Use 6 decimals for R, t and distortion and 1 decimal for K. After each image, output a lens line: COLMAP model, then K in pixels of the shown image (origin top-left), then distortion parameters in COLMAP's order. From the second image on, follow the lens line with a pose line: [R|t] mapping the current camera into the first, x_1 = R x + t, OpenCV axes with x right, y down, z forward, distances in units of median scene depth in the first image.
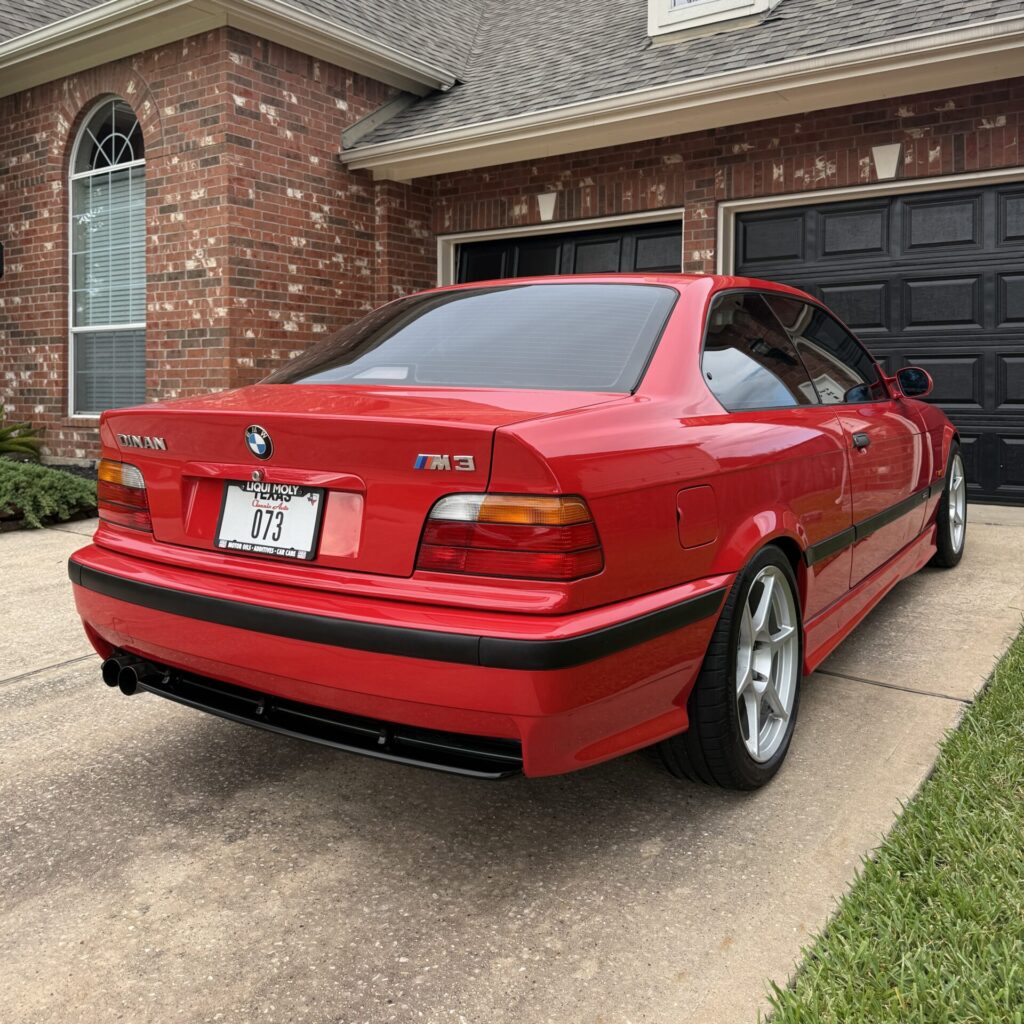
lens RADIAL K [[1010.7, 0, 512.0], [0, 1010.7, 512.0], [0, 0, 1]] dist [0.098571, -0.227350]
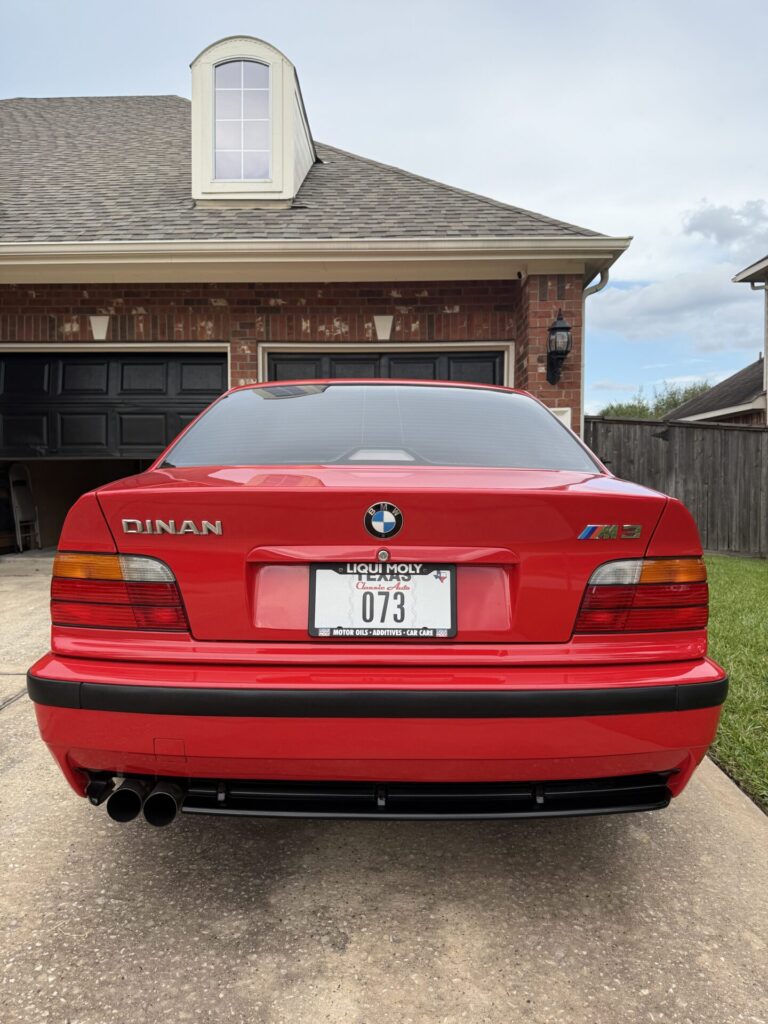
lens RADIAL K [[727.8, 0, 429.1], [0, 727.8, 587.7], [0, 0, 1]] dist [0.073116, -0.108424]
pose [[0.810434, -0.074201, 0.581112, -0.536321], [0.070467, 0.997091, 0.029042, -0.019811], [-0.581577, 0.017413, 0.813305, 0.370413]]
